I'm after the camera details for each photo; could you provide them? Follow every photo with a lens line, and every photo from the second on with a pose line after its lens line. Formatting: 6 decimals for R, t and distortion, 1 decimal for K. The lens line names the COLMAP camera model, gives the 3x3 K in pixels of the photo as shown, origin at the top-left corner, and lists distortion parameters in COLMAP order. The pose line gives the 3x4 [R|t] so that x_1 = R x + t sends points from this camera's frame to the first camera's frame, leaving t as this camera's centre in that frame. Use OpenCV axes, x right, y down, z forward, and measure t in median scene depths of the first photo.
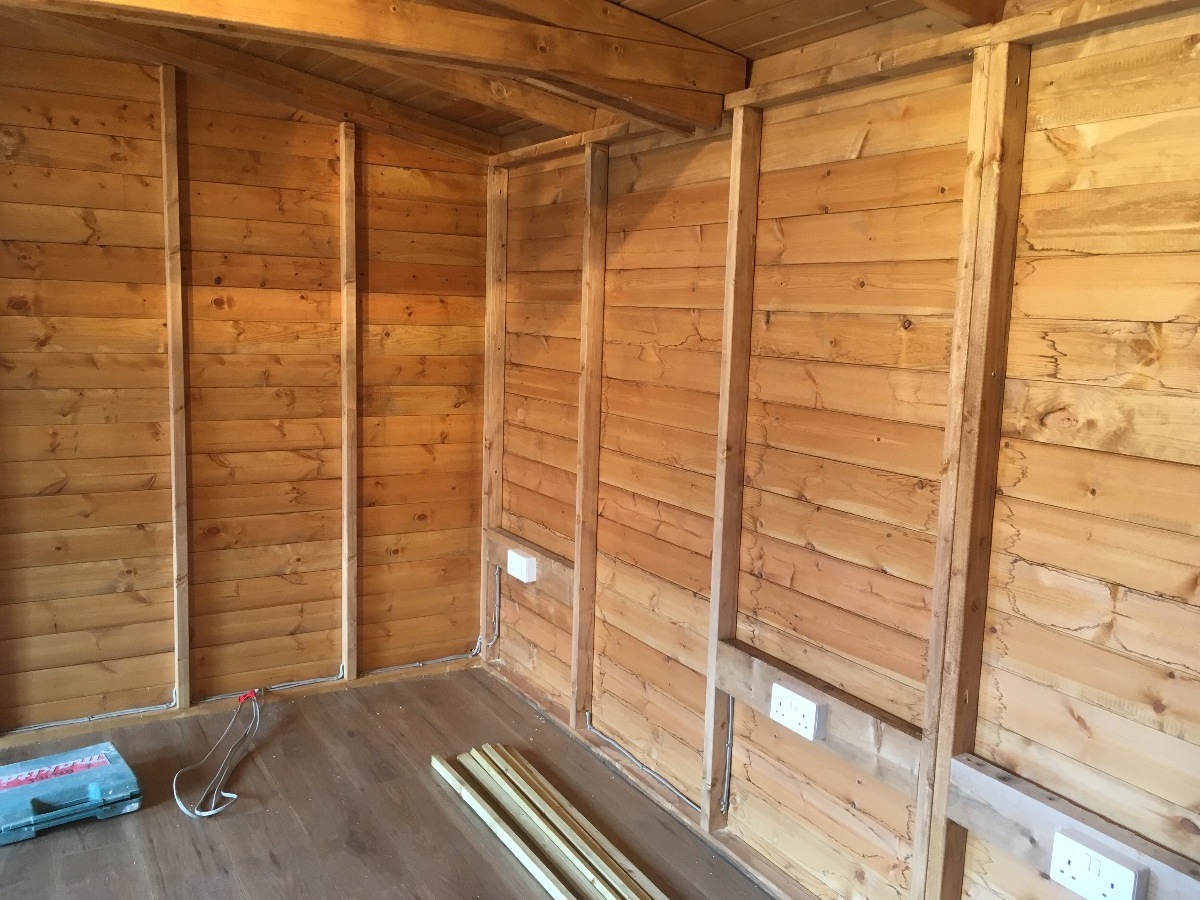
lens RADIAL K [[1021.2, 0, 601.3], [0, 1021.2, 442.1], [0, 0, 1]] dist [0.070524, -0.068292]
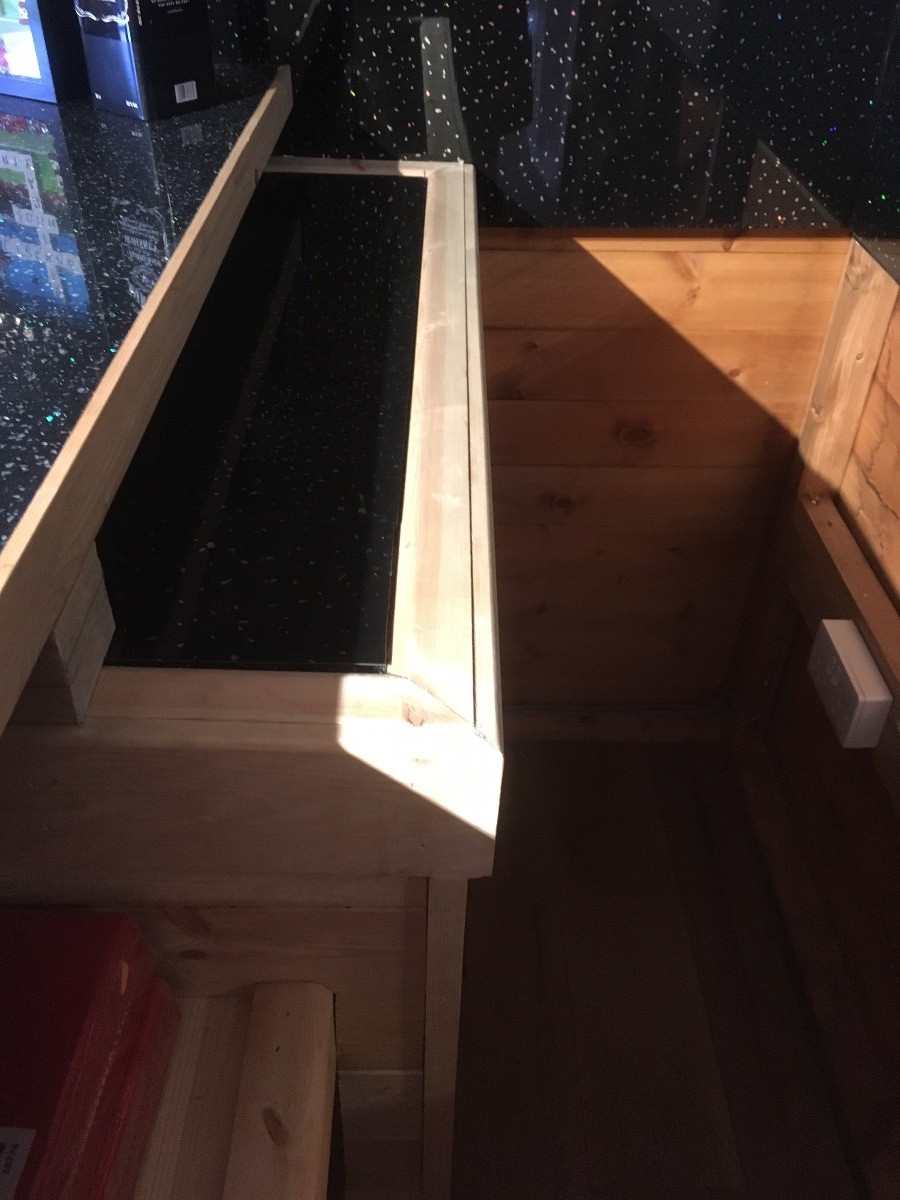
lens RADIAL K [[1021.2, 0, 443.7], [0, 1021.2, 601.5], [0, 0, 1]] dist [0.070524, -0.068292]
pose [[0.867163, 0.290078, -0.404825, -0.069770], [-0.053743, 0.862619, 0.502991, -0.082755], [0.495117, -0.414418, 0.763621, 0.742546]]
